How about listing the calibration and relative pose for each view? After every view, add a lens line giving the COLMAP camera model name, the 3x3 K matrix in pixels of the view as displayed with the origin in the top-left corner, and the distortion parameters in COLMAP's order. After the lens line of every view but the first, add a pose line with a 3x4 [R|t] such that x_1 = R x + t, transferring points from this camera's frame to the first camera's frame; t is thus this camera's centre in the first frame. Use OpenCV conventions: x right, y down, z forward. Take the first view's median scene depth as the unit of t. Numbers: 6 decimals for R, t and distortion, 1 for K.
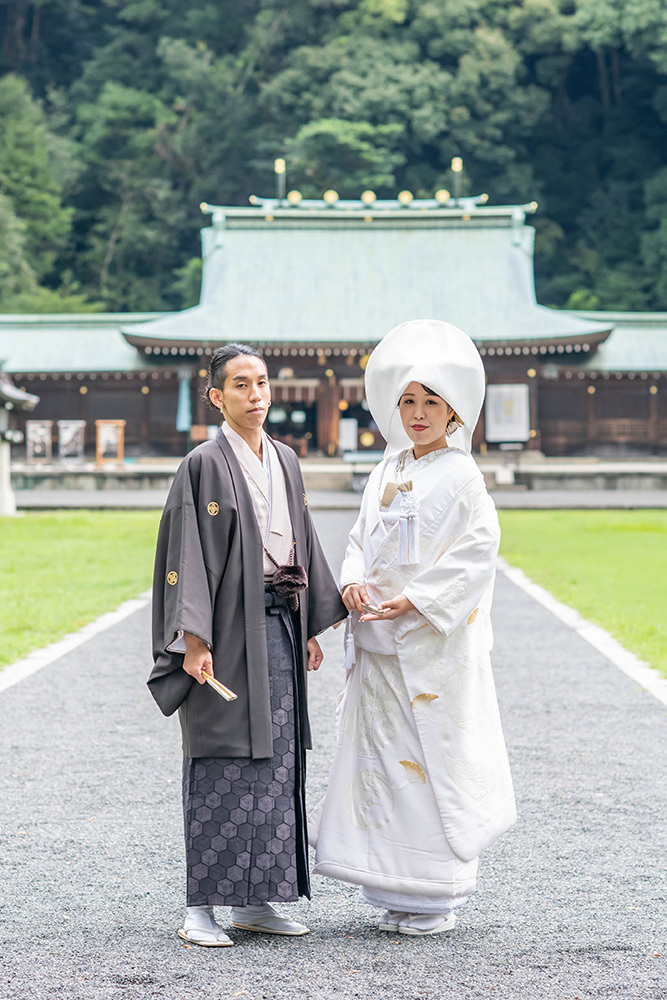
lens RADIAL K [[2832.0, 0, 333.5], [0, 2832.0, 500.0], [0, 0, 1]] dist [0.010647, -0.697243]
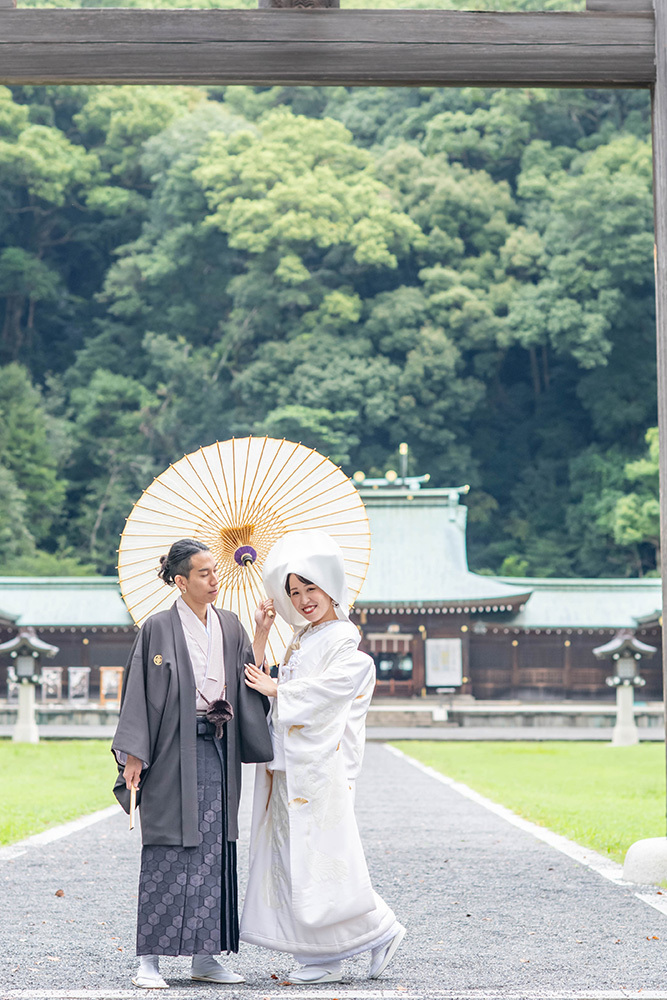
lens RADIAL K [[2832.0, 0, 333.5], [0, 2832.0, 500.0], [0, 0, 1]] dist [0.010647, -0.697243]
pose [[0.999870, 0.005607, 0.015143, -0.002380], [-0.004254, 0.996112, -0.087997, 0.004507], [-0.015577, 0.087921, 0.996006, -0.138474]]
